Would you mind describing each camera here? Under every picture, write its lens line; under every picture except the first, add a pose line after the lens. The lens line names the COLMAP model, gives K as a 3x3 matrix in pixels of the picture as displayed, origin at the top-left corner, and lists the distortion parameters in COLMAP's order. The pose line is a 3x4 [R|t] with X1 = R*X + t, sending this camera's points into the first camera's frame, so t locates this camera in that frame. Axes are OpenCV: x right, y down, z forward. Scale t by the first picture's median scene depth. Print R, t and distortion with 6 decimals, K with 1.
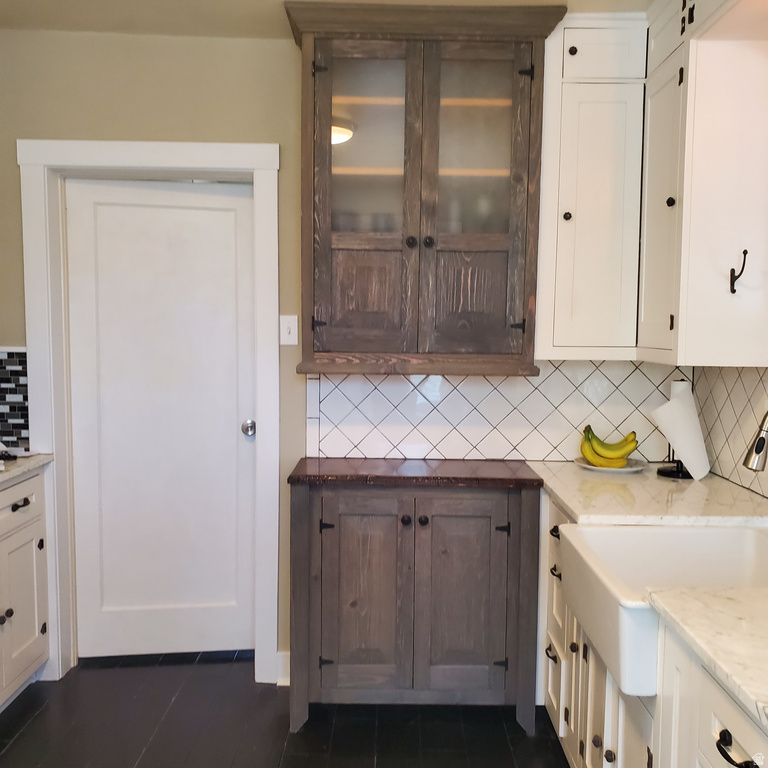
lens RADIAL K [[799.2, 0, 380.9], [0, 799.2, 383.6], [0, 0, 1]] dist [0.014640, 0.000000]
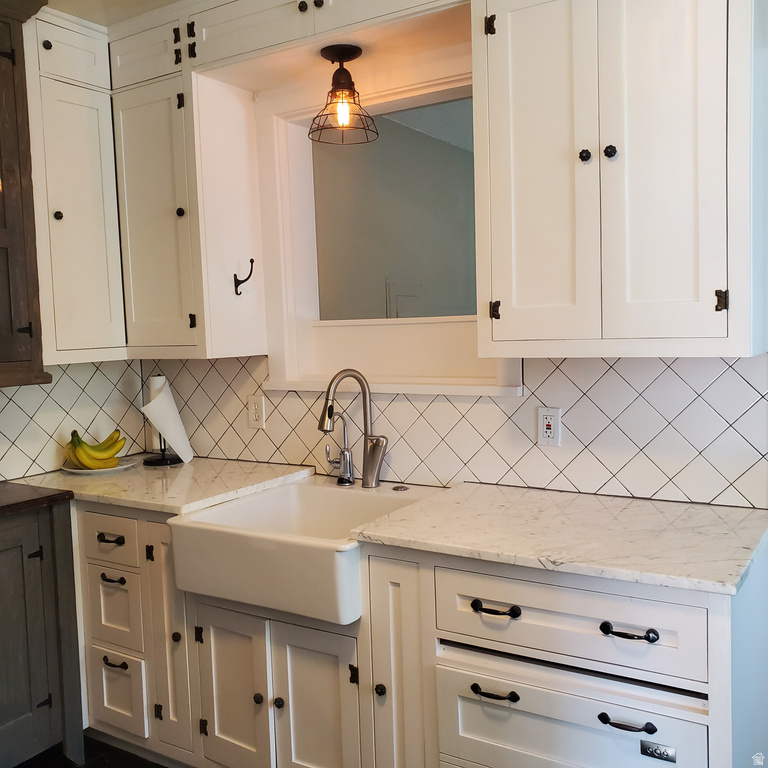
lens RADIAL K [[799.2, 0, 376.3], [0, 799.2, 362.7], [0, 0, 1]] dist [0.014640, 0.000000]
pose [[0.525625, -0.070460, 0.847793, -0.397851], [0.098778, 0.994878, 0.021442, -0.015634], [-0.844962, 0.072473, 0.529893, 0.178806]]
